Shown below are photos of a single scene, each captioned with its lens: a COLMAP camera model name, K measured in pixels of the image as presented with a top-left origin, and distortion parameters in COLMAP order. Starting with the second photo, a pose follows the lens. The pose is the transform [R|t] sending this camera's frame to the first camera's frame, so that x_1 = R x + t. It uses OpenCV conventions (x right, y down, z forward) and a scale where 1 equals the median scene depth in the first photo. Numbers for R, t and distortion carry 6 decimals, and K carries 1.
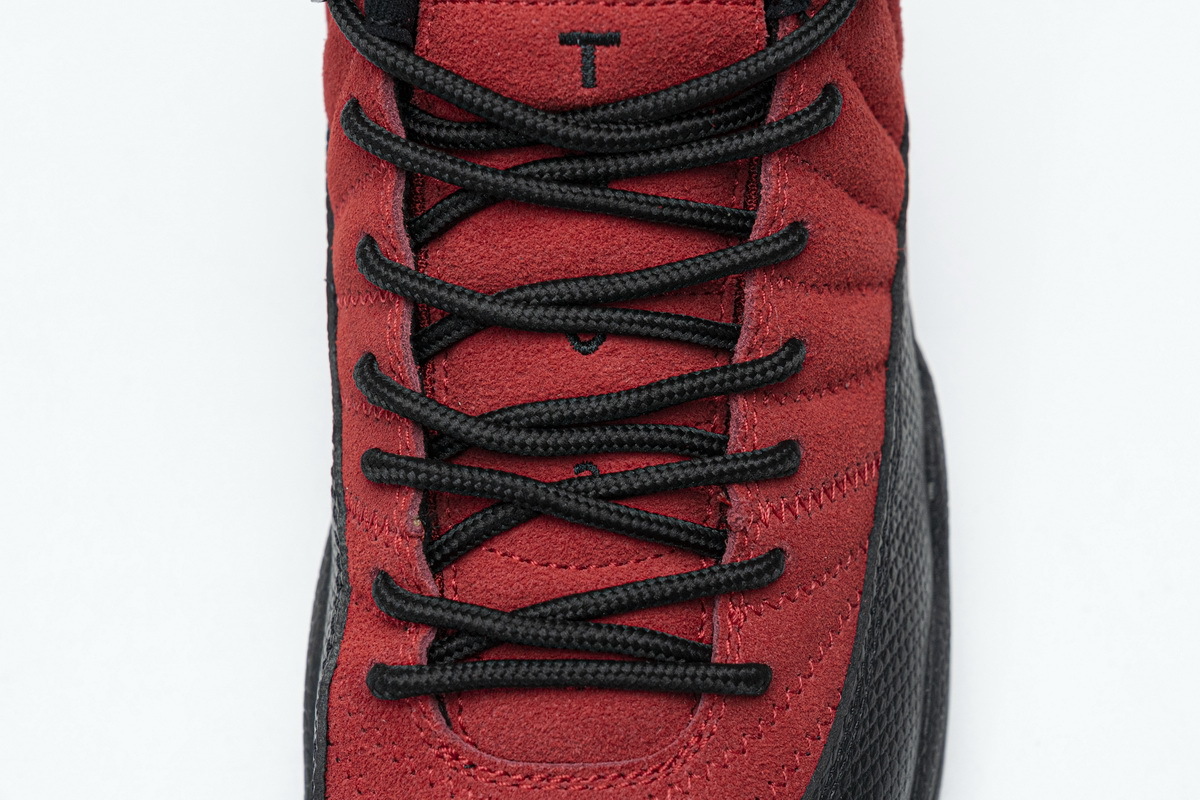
lens RADIAL K [[2241.0, 0, 602.0], [0, 2241.0, 369.6], [0, 0, 1]] dist [-0.016608, 0.076601]
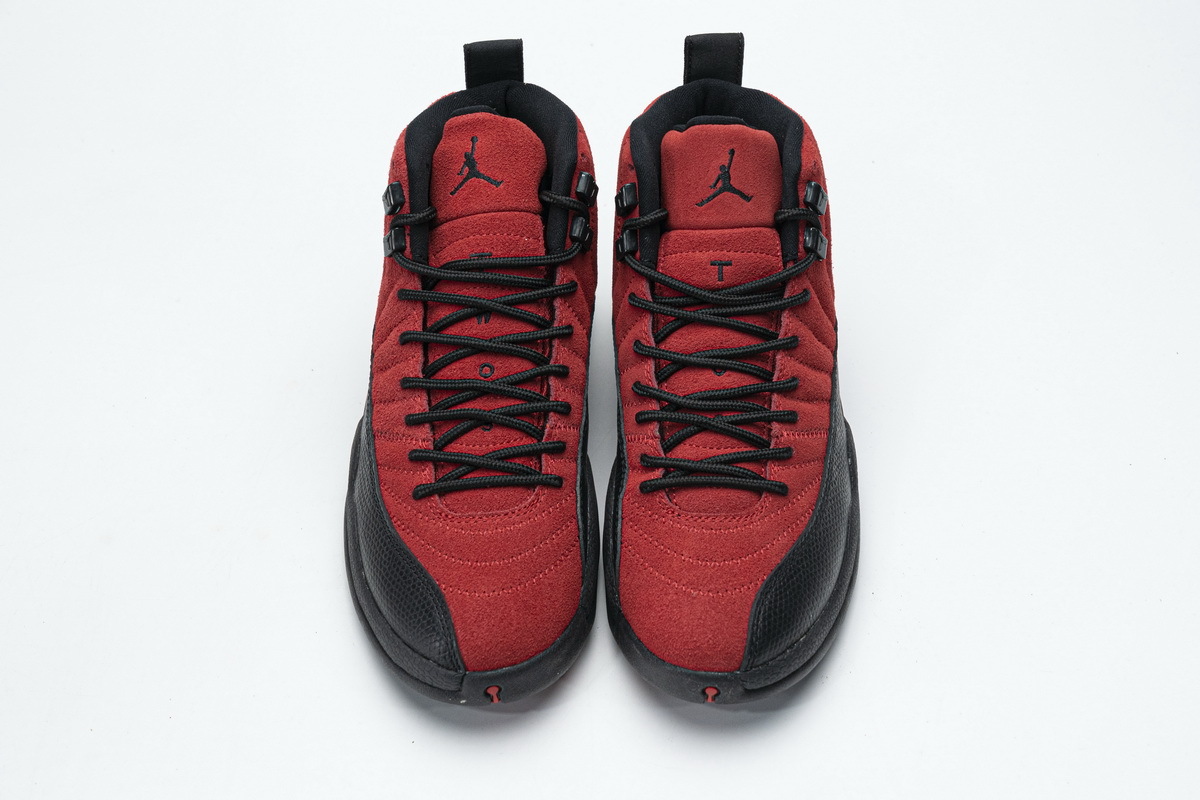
lens RADIAL K [[2552.3, 0, 600.0], [0, 2552.3, 400.0], [0, 0, 1]] dist [0.005482, 0.370492]
pose [[0.999872, 0.011292, 0.011324, -0.189918], [-0.007133, 0.948687, -0.316136, 1.020595], [-0.014313, 0.316015, 0.948646, -1.977190]]
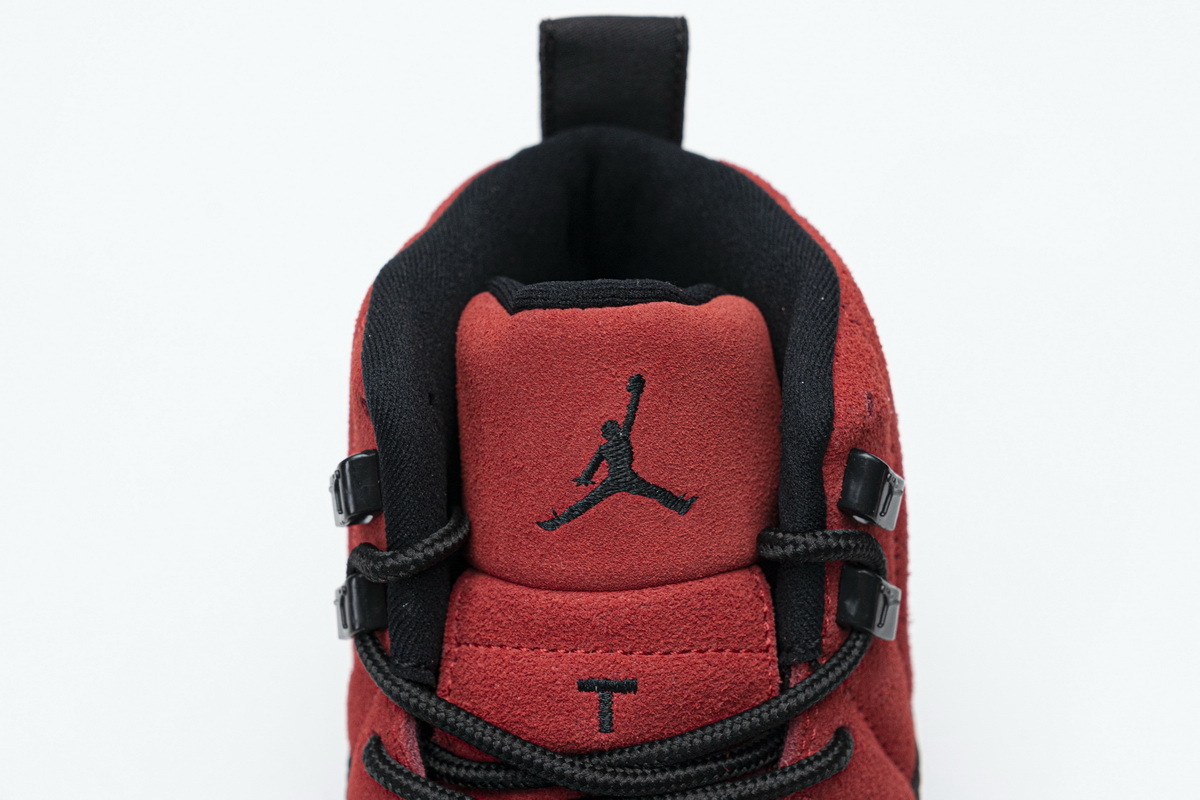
lens RADIAL K [[2241.0, 0, 602.0], [0, 2241.0, 369.6], [0, 0, 1]] dist [-0.016608, 0.076601]
pose [[0.999855, 0.014404, -0.009127, -0.000652], [-0.016108, 0.973422, -0.228453, -0.052503], [0.005594, 0.228567, 0.973512, -0.034756]]
